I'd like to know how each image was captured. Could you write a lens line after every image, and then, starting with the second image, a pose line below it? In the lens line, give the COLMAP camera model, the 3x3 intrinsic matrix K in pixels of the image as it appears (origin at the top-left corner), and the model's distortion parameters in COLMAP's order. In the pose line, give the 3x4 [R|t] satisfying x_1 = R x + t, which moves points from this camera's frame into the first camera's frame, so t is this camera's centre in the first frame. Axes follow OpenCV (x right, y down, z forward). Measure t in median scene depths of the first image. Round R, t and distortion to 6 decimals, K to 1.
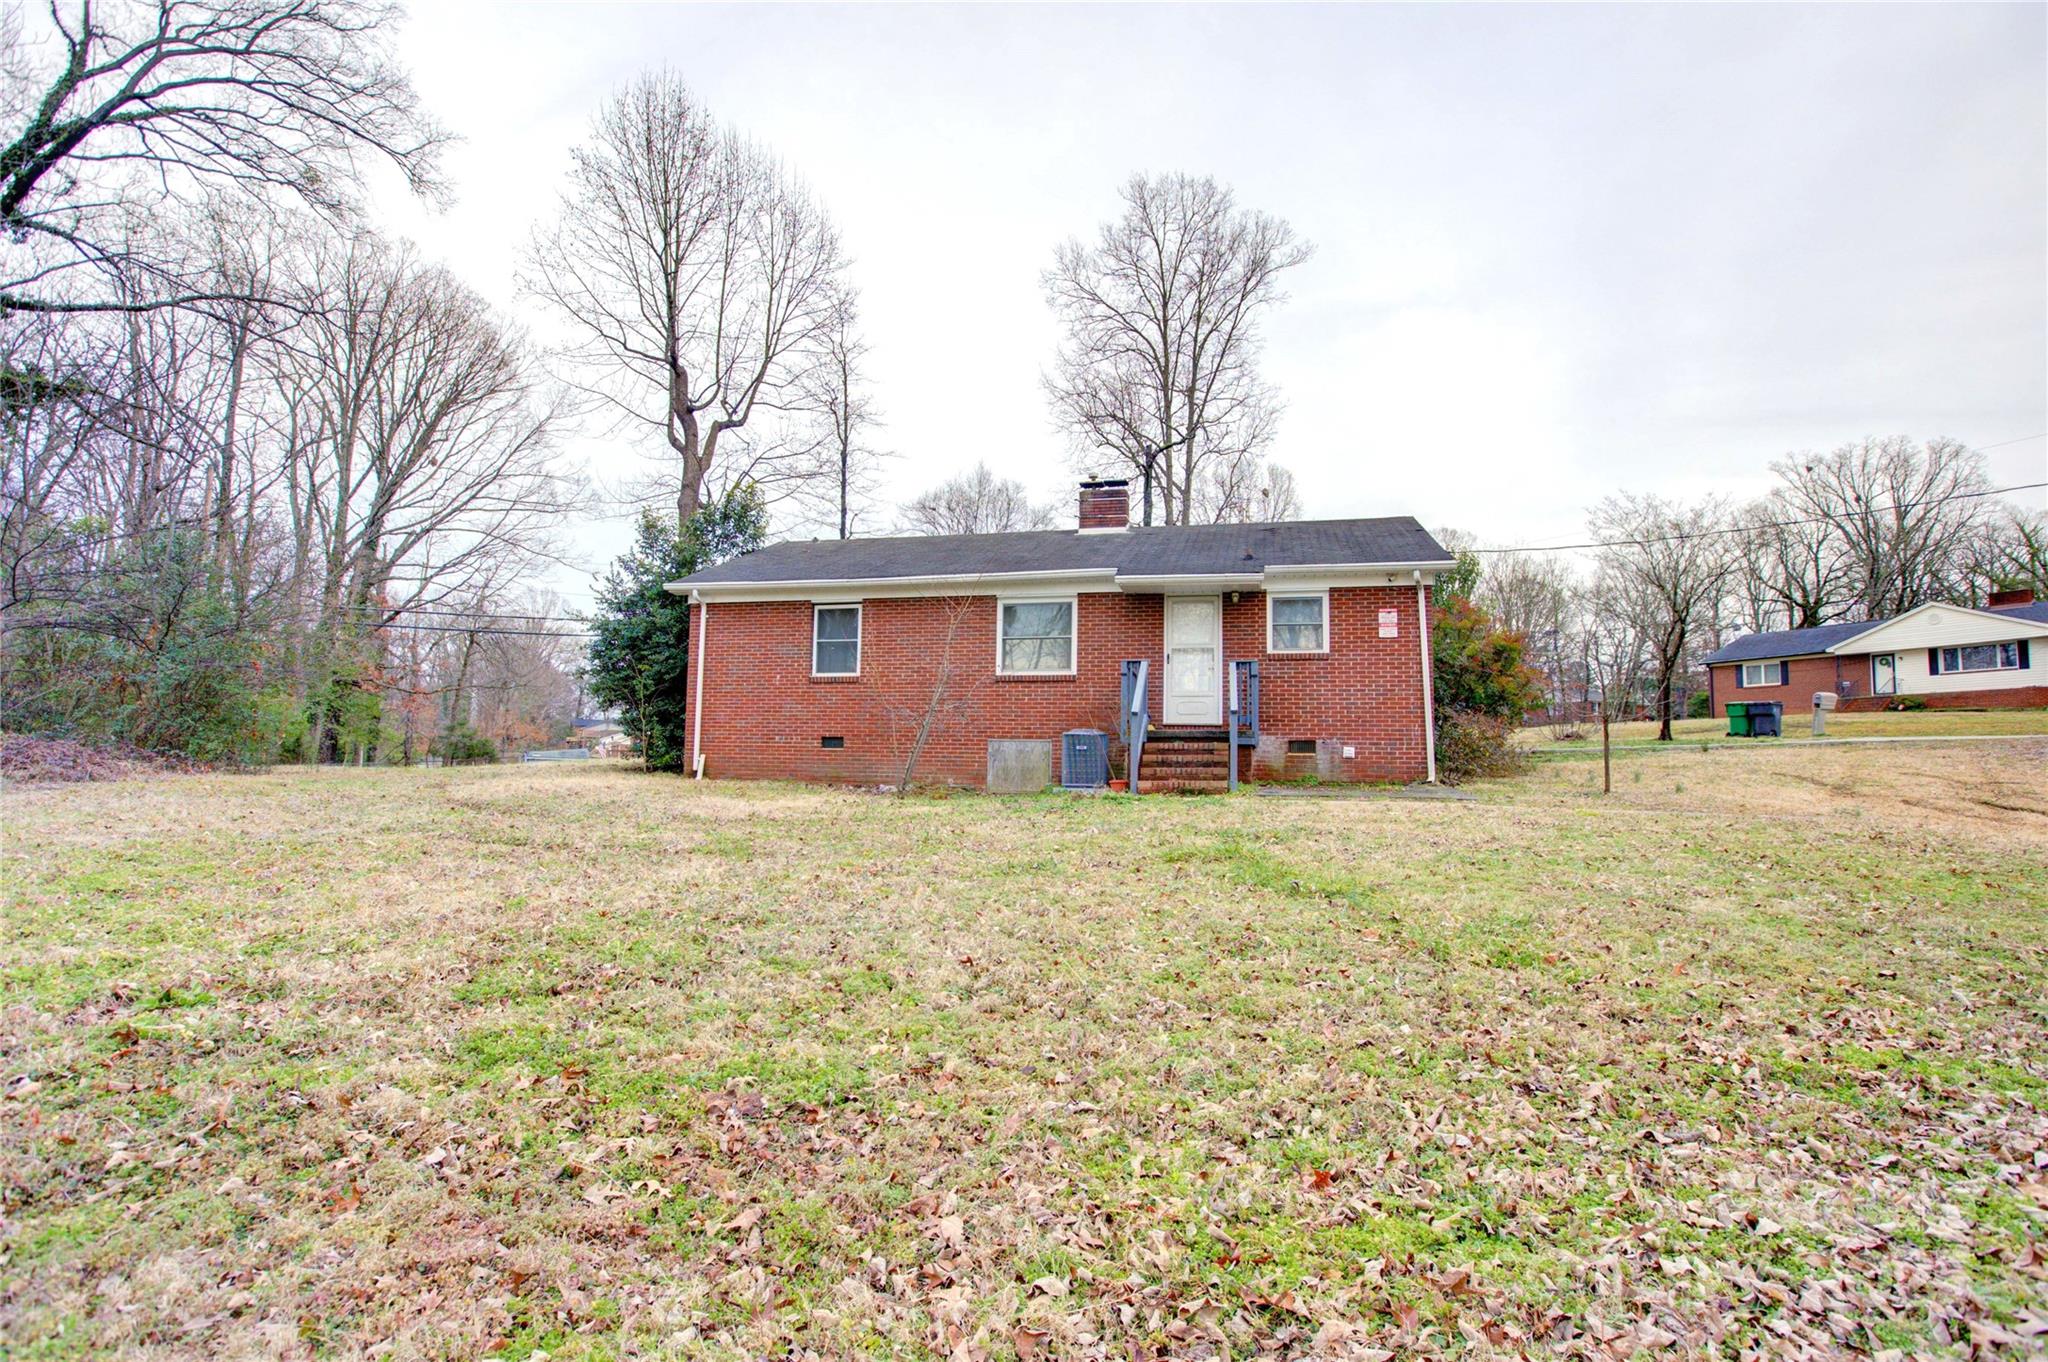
lens RADIAL K [[974.4, 0, 1024.0], [0, 974.4, 681.0], [0, 0, 1]] dist [-0.040952, 0.006707]
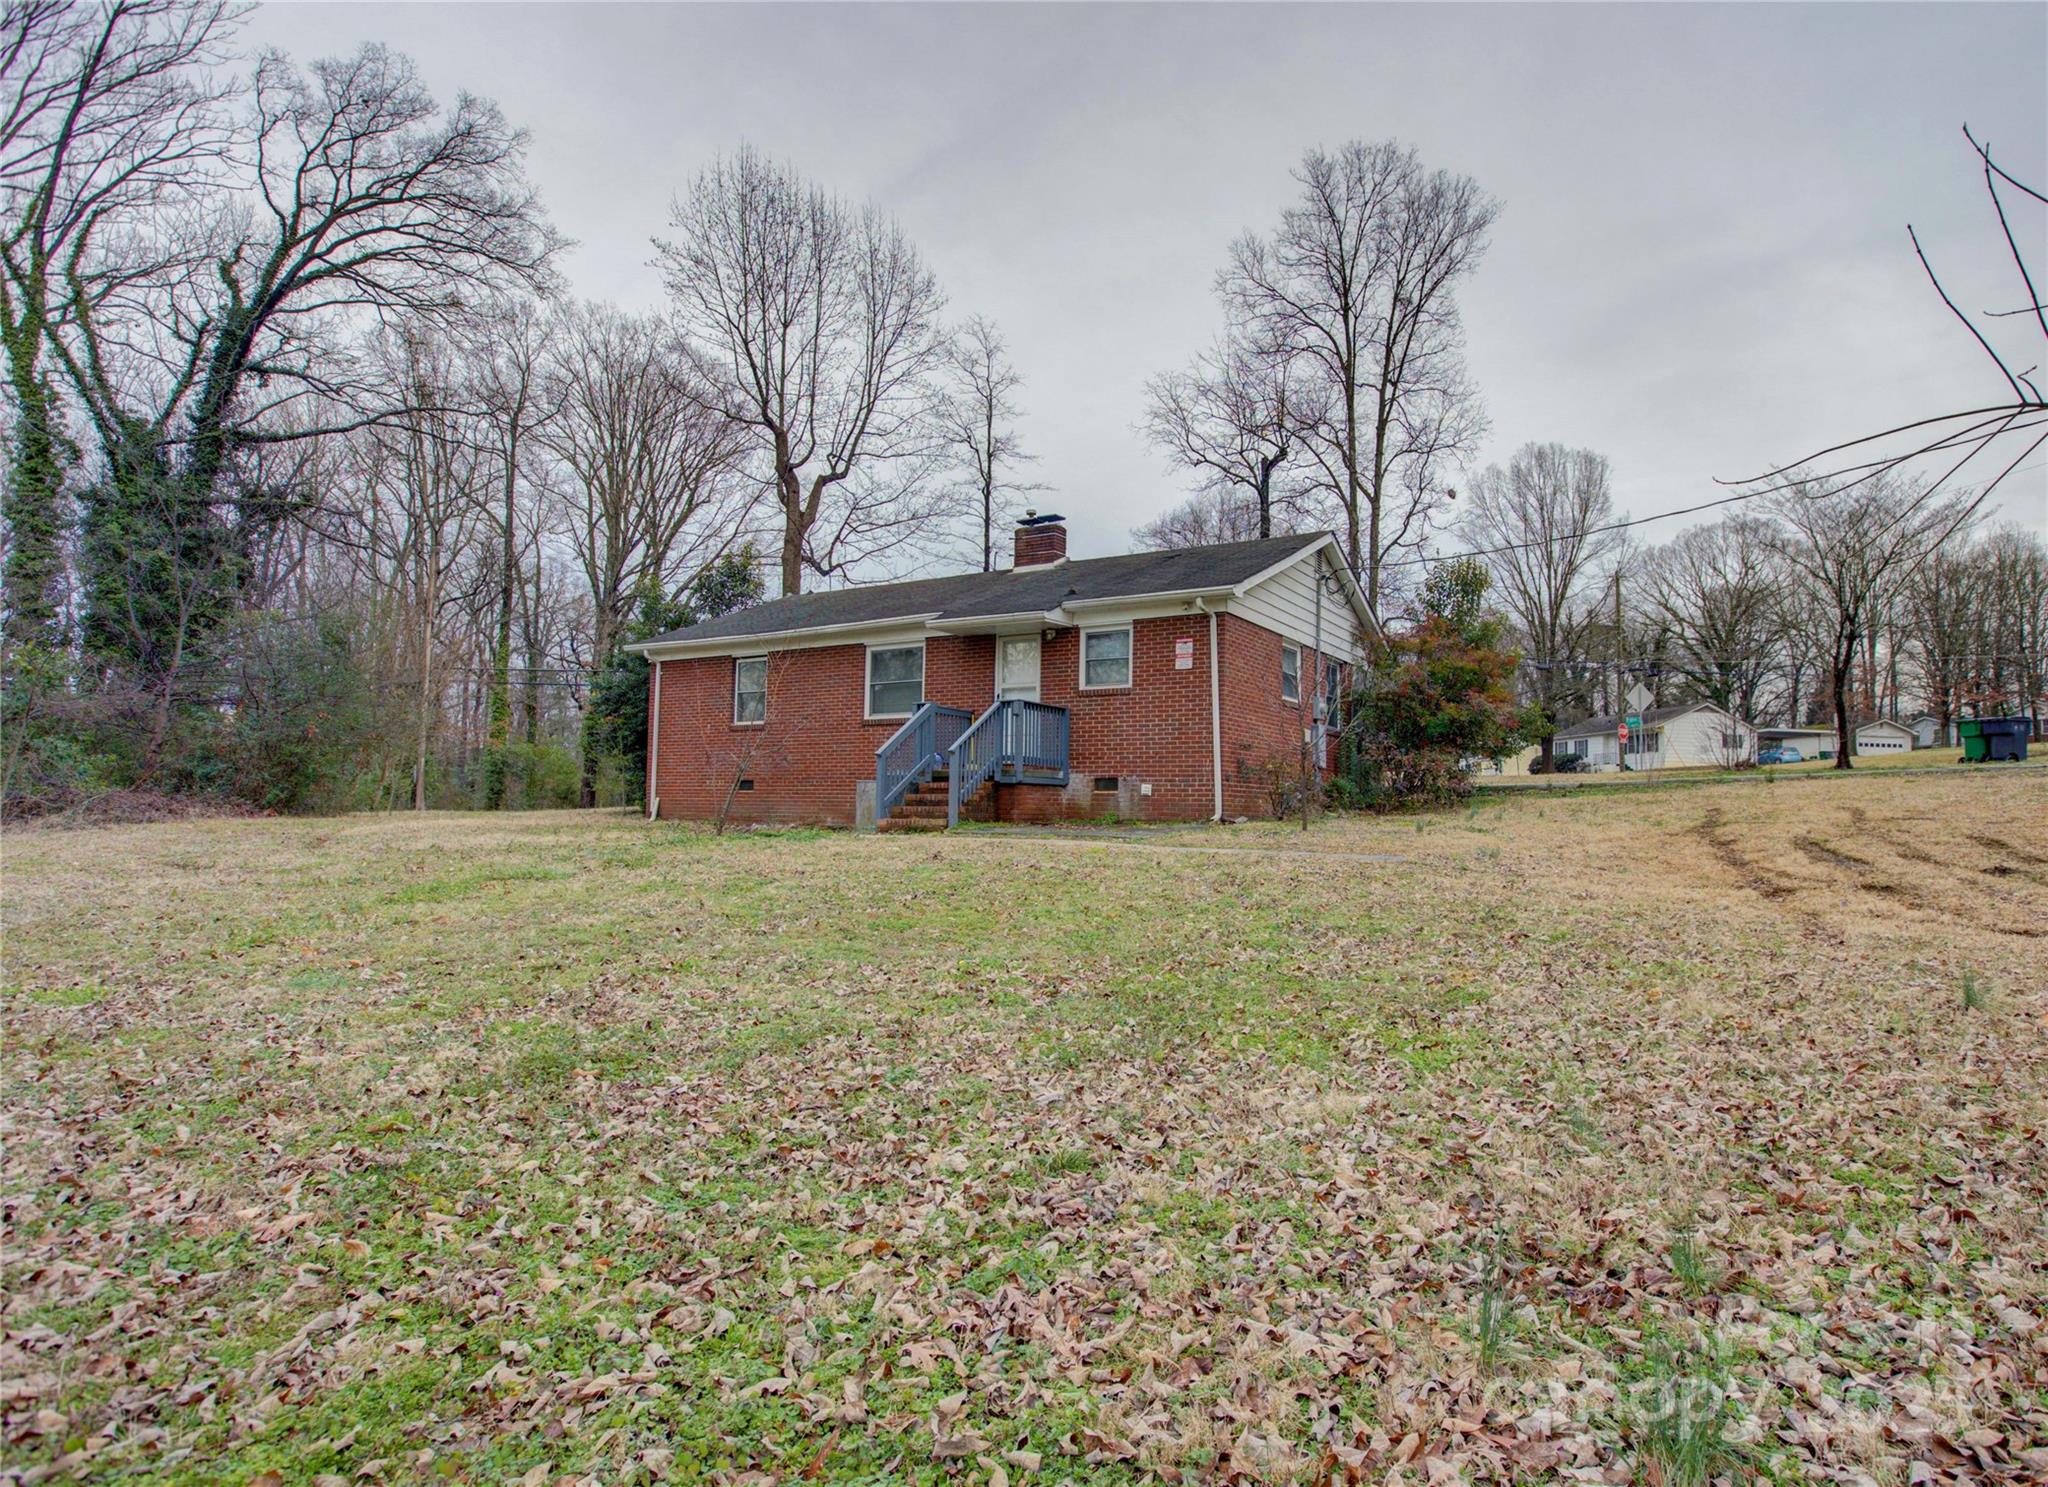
lens RADIAL K [[1036.0, 0, 1024.0], [0, 1036.0, 743.5], [0, 0, 1]] dist [-0.044645, 0.000875]
pose [[0.962437, -0.024039, -0.270440, 0.249306], [0.031087, 0.999279, 0.021809, 0.000581], [0.269721, -0.029397, 0.962490, -0.013955]]
